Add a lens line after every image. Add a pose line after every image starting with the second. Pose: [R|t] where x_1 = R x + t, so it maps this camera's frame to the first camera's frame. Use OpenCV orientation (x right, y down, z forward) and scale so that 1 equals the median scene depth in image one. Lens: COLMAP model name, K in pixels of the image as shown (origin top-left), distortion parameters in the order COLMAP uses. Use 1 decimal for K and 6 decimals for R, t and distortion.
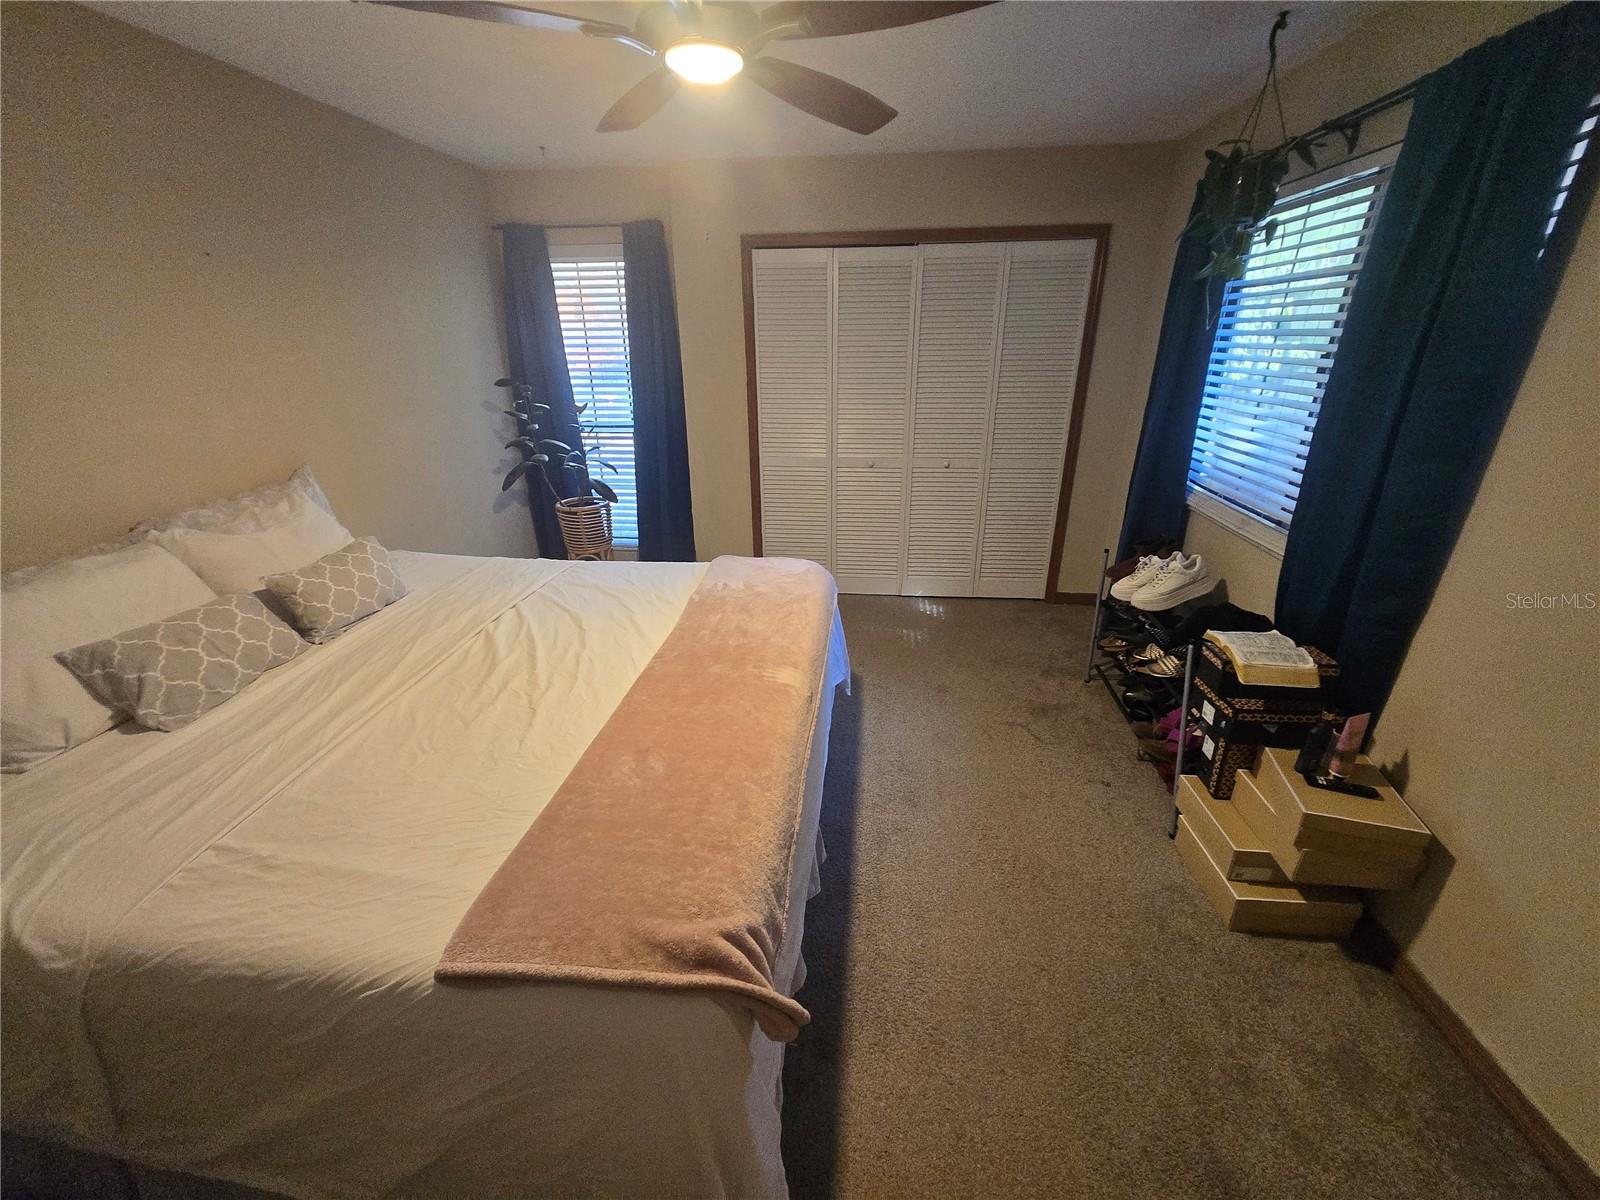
lens RADIAL K [[623.1, 0, 803.2], [0, 623.1, 596.1], [0, 0, 1]] dist [0.001970, 0.000105]
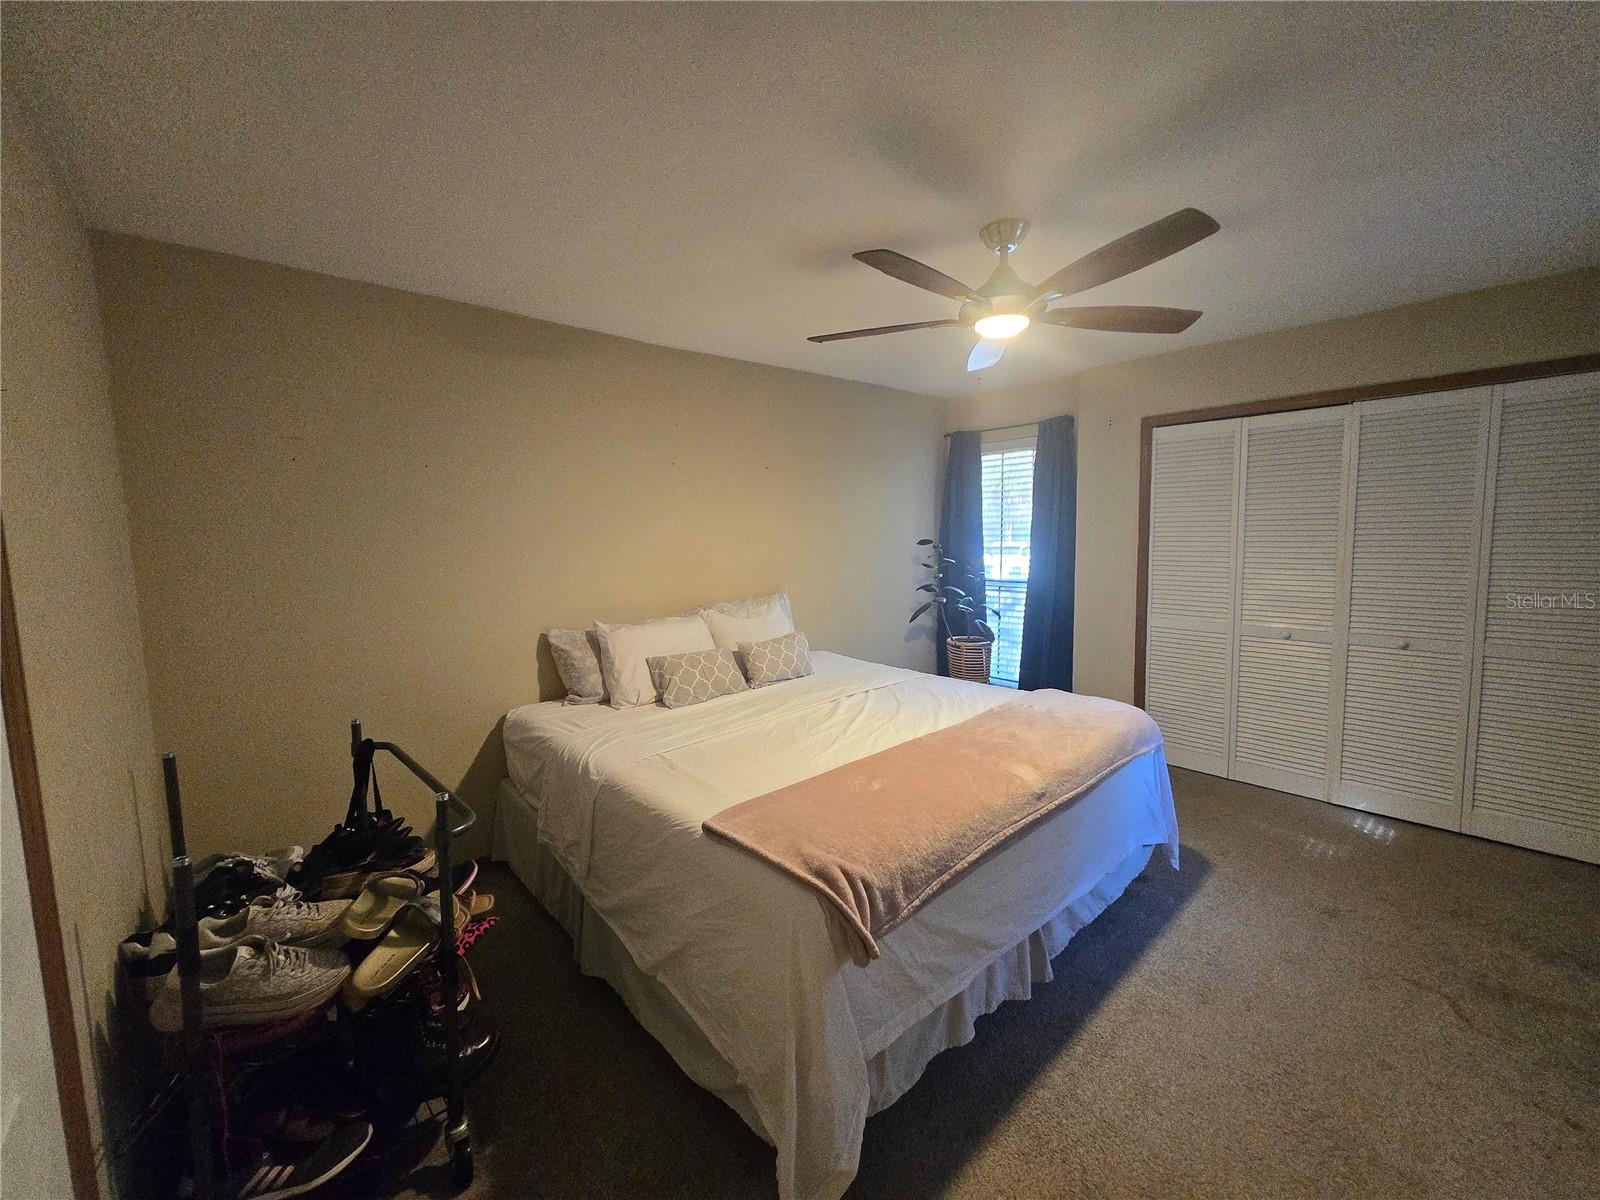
lens RADIAL K [[623.1, 0, 803.2], [0, 623.1, 596.1], [0, 0, 1]] dist [0.001970, 0.000105]
pose [[0.749380, 0.062823, -0.659153, 0.348393], [-0.237256, 0.954865, -0.178725, 0.105305], [0.618174, 0.290321, 0.730462, -0.144362]]
